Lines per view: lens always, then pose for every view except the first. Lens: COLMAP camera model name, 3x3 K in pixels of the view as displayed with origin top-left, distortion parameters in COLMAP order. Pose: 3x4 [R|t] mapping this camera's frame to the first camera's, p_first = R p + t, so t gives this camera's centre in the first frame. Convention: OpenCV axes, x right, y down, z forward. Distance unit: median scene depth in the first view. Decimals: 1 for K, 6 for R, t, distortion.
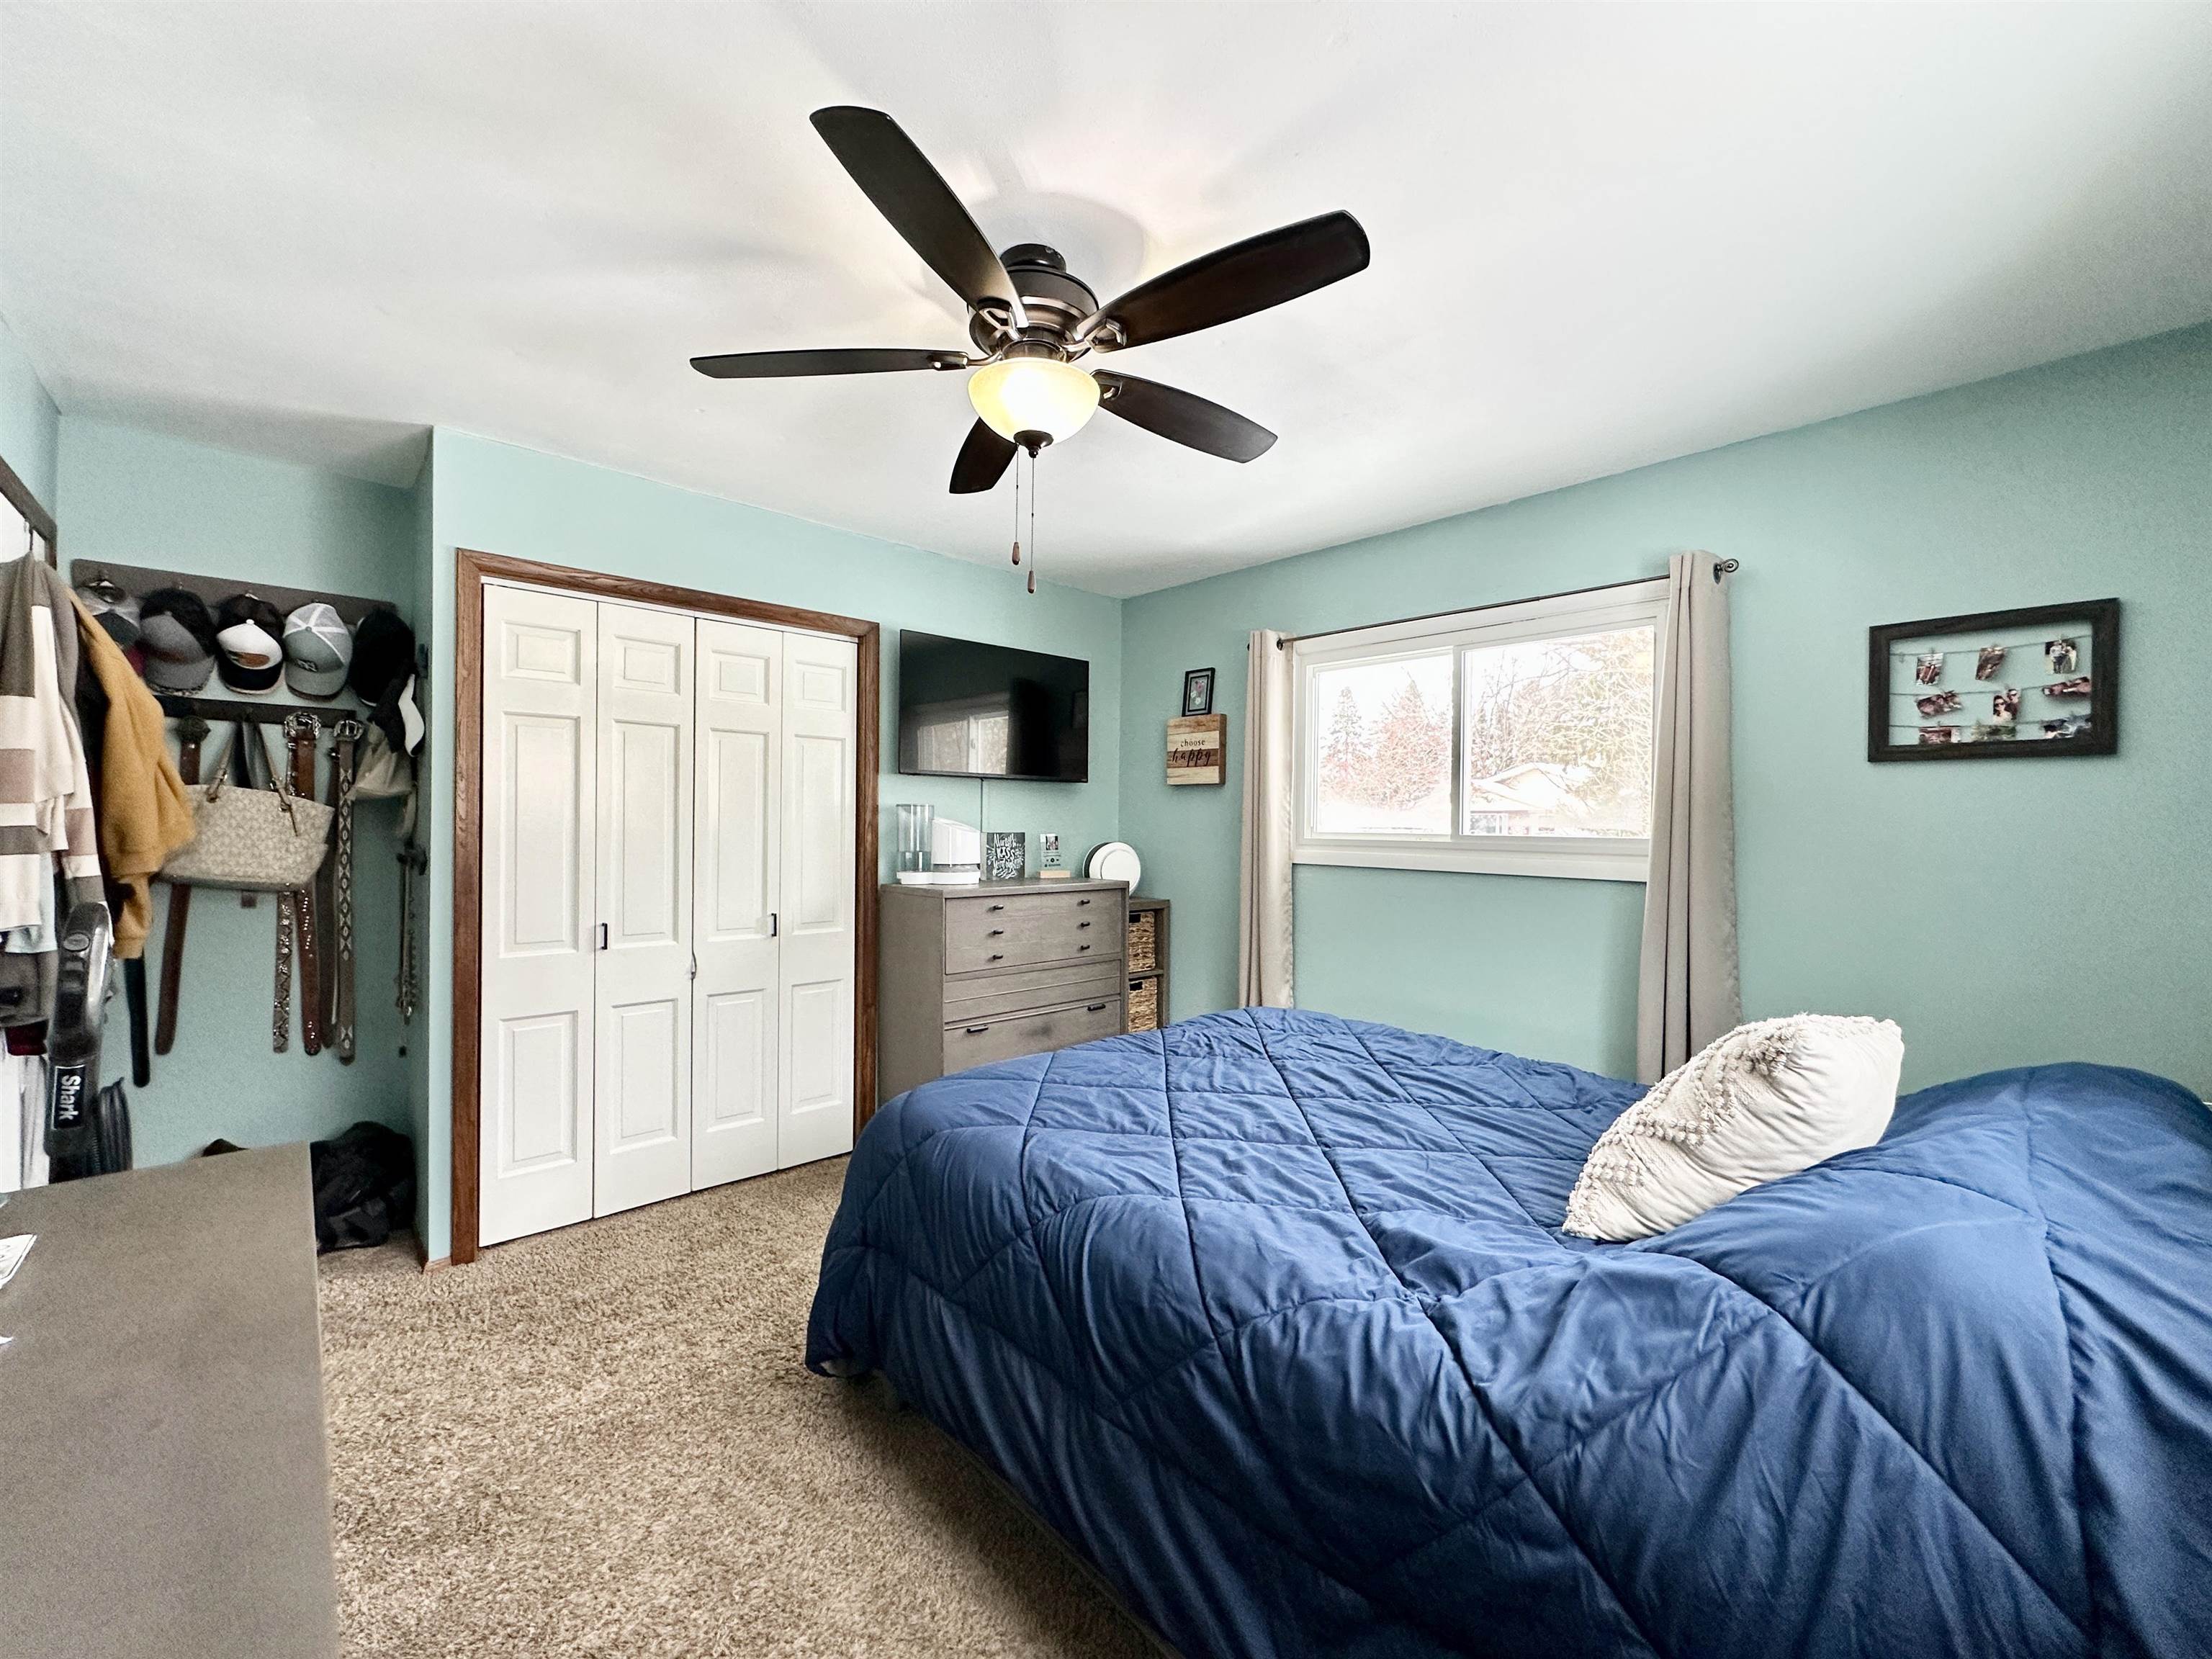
lens RADIAL K [[882.0, 0, 1106.1], [0, 882.0, 832.6], [0, 0, 1]] dist [0.000243, 0.000059]
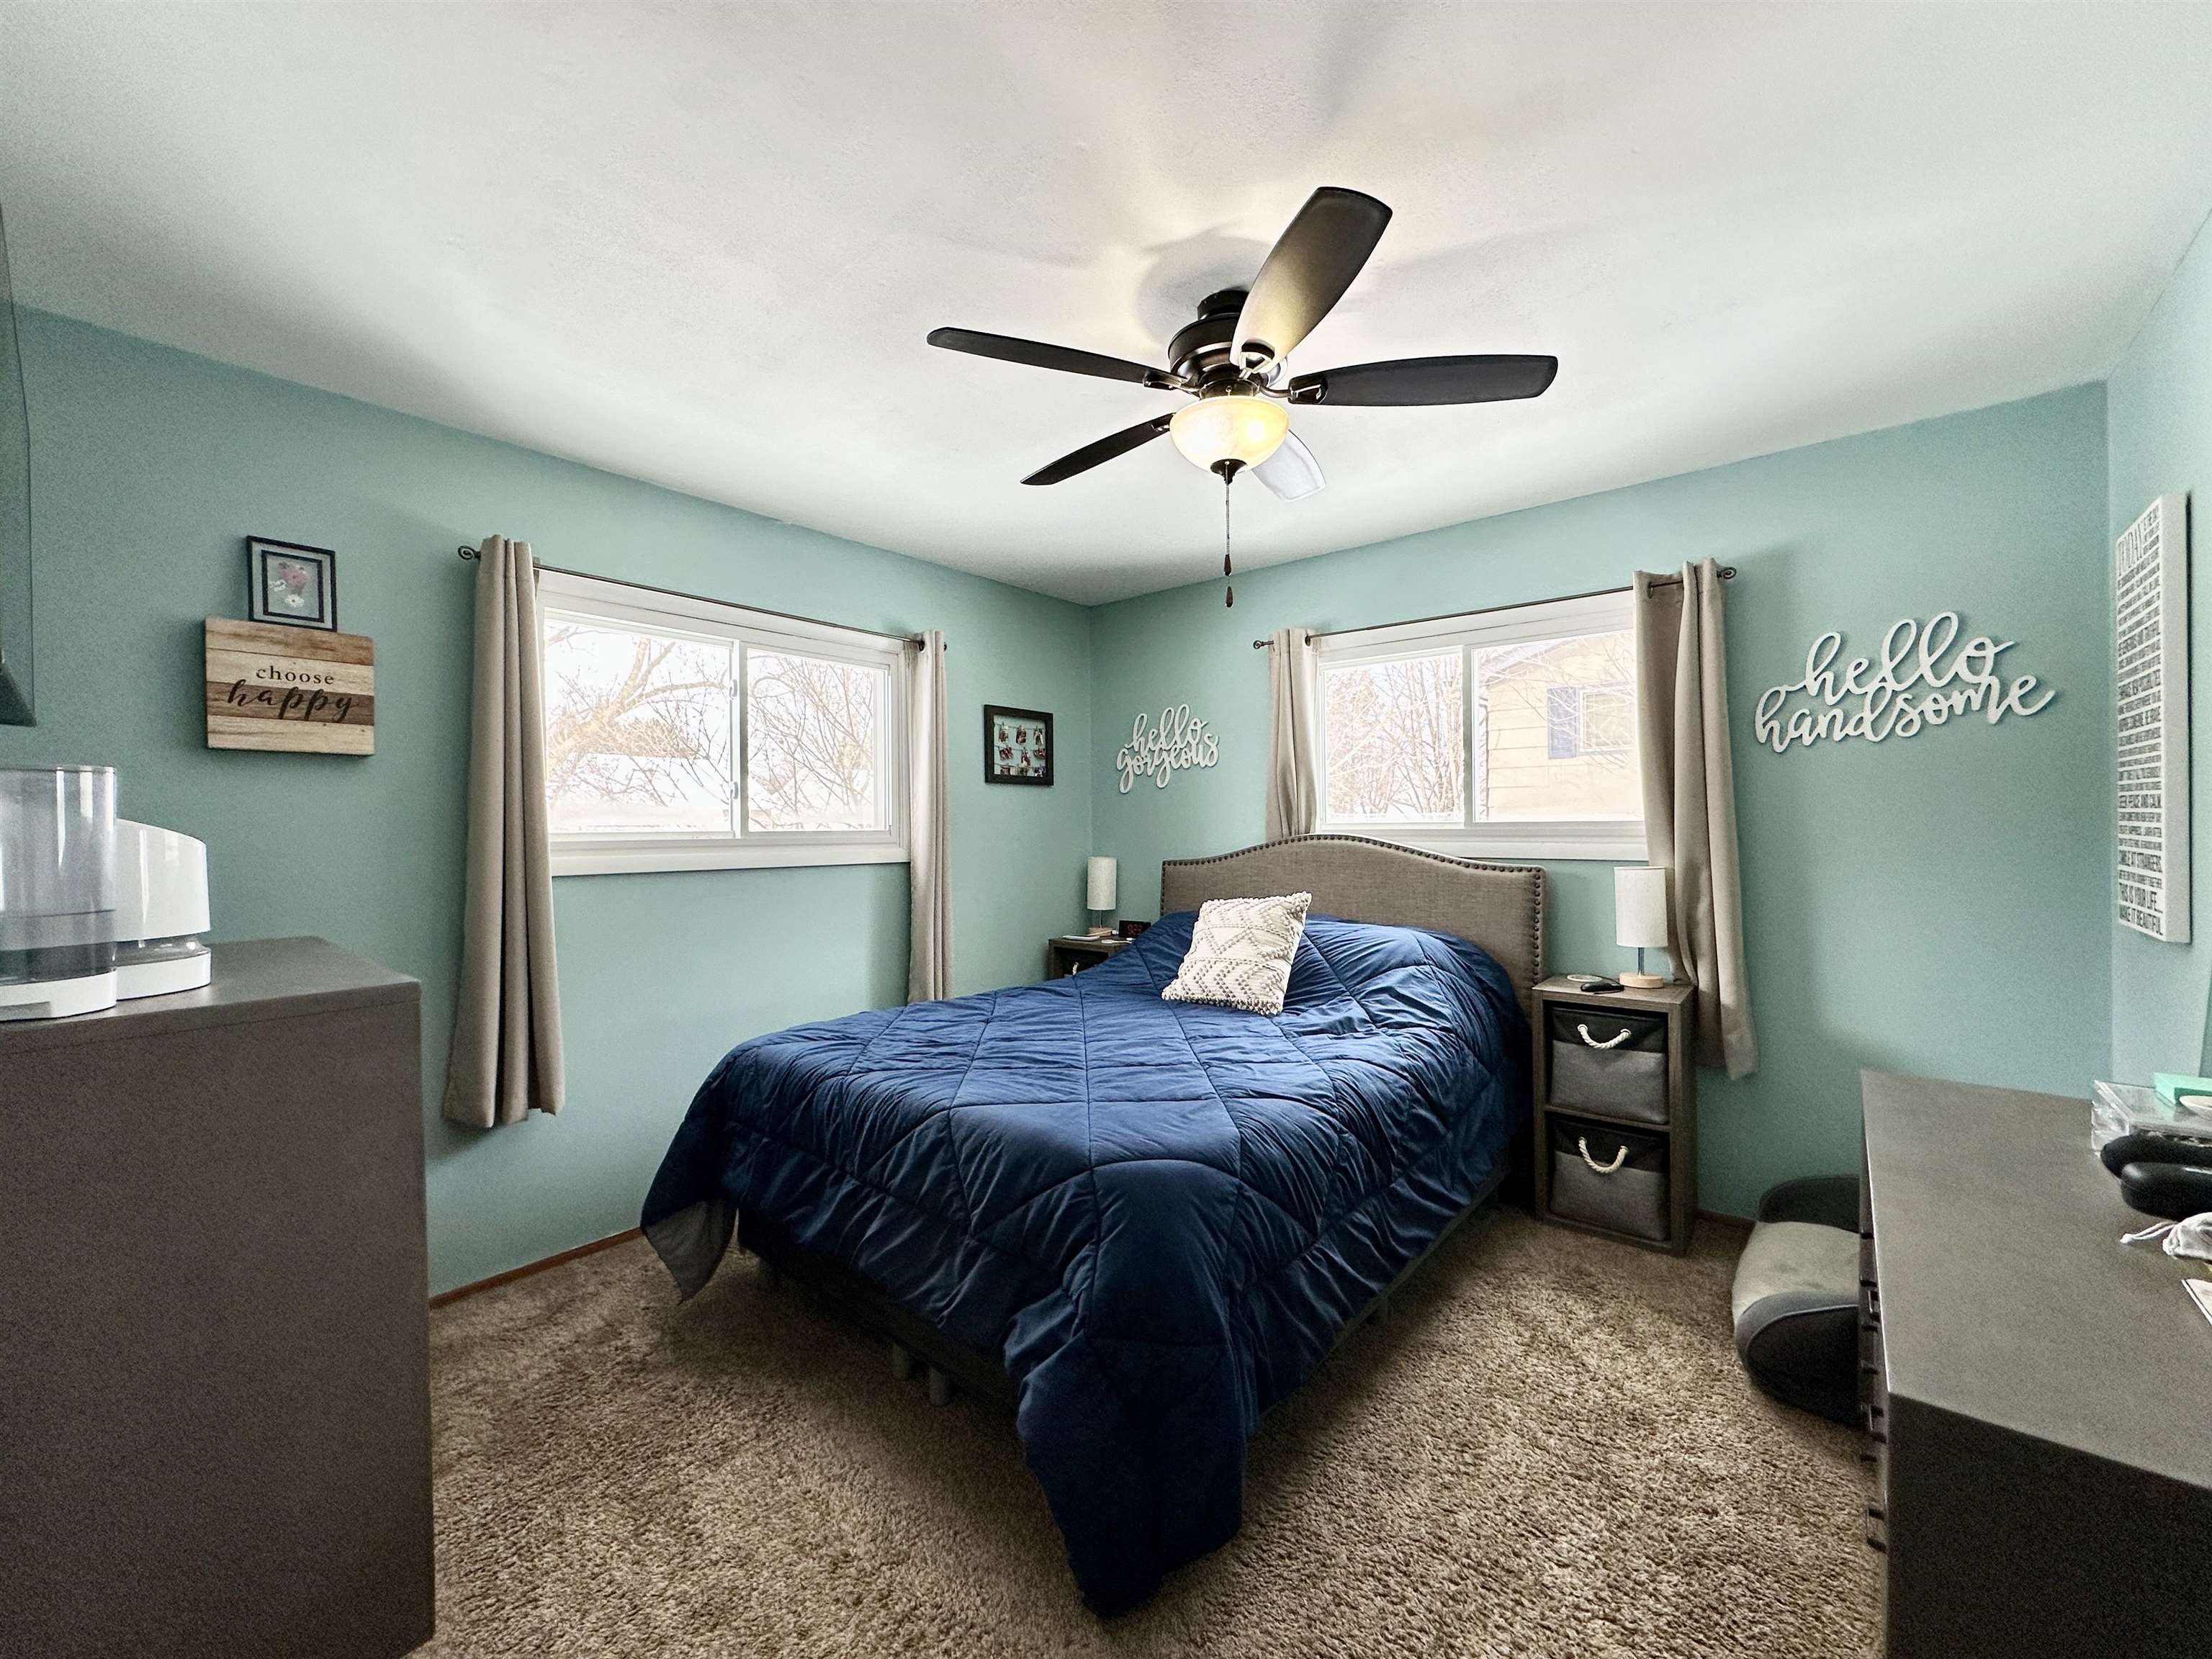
lens RADIAL K [[882.0, 0, 1106.1], [0, 882.0, 832.6], [0, 0, 1]] dist [0.000243, 0.000059]
pose [[-0.132272, -0.013554, 0.991121, -0.895236], [0.022560, 0.999606, 0.016681, -0.006100], [-0.990957, 0.024566, -0.131914, 1.022996]]
